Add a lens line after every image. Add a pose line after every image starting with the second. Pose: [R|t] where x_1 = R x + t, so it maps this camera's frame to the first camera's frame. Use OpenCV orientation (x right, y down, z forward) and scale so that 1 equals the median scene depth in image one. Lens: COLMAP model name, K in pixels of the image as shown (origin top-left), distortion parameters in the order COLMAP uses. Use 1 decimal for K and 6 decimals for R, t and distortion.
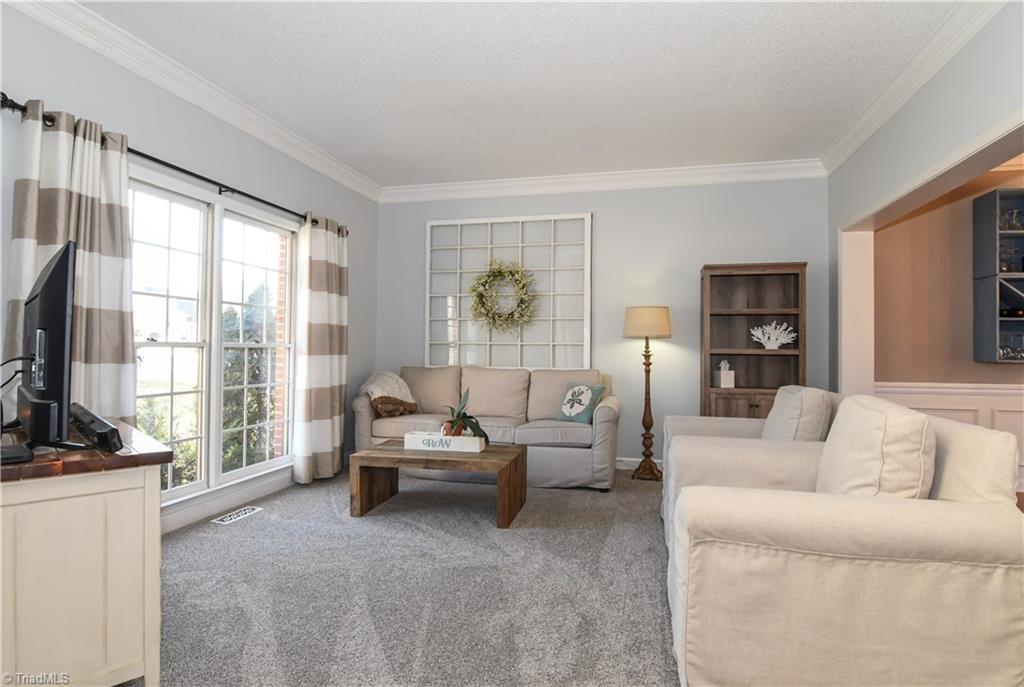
lens RADIAL K [[523.3, 0, 511.5], [0, 523.3, 341.8], [0, 0, 1]] dist [-0.006586, -0.006332]
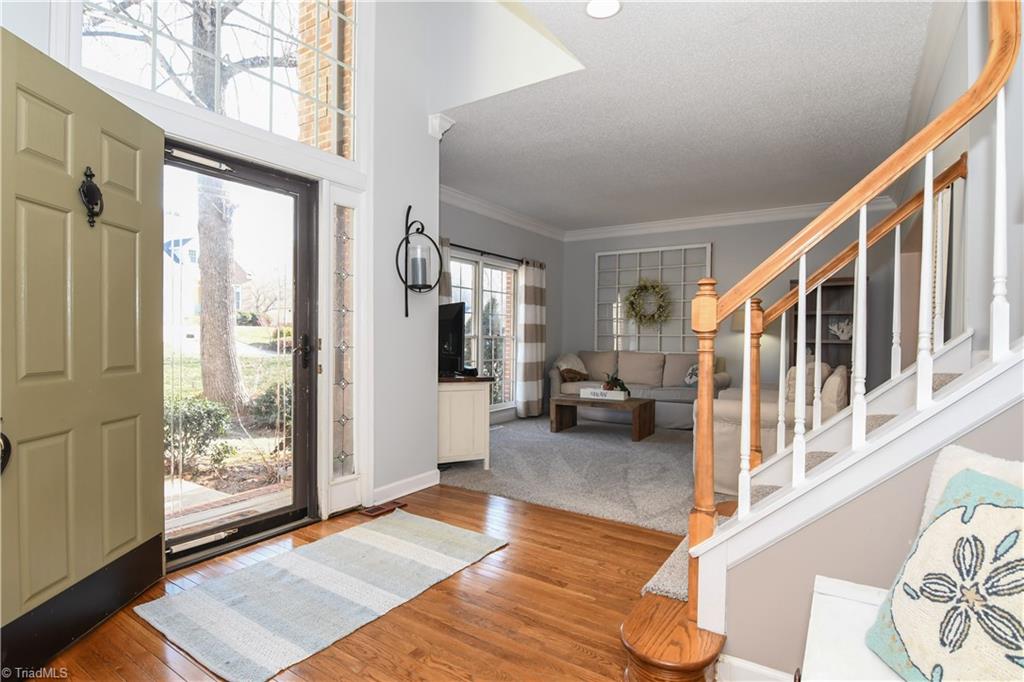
lens RADIAL K [[523.3, 0, 510.0], [0, 523.3, 340.8], [0, 0, 1]] dist [-0.006586, -0.006332]
pose [[0.942318, 0.002472, -0.334710, 0.132688], [0.002884, 0.999876, 0.015504, -0.007102], [0.334707, -0.015575, 0.942194, -0.602547]]
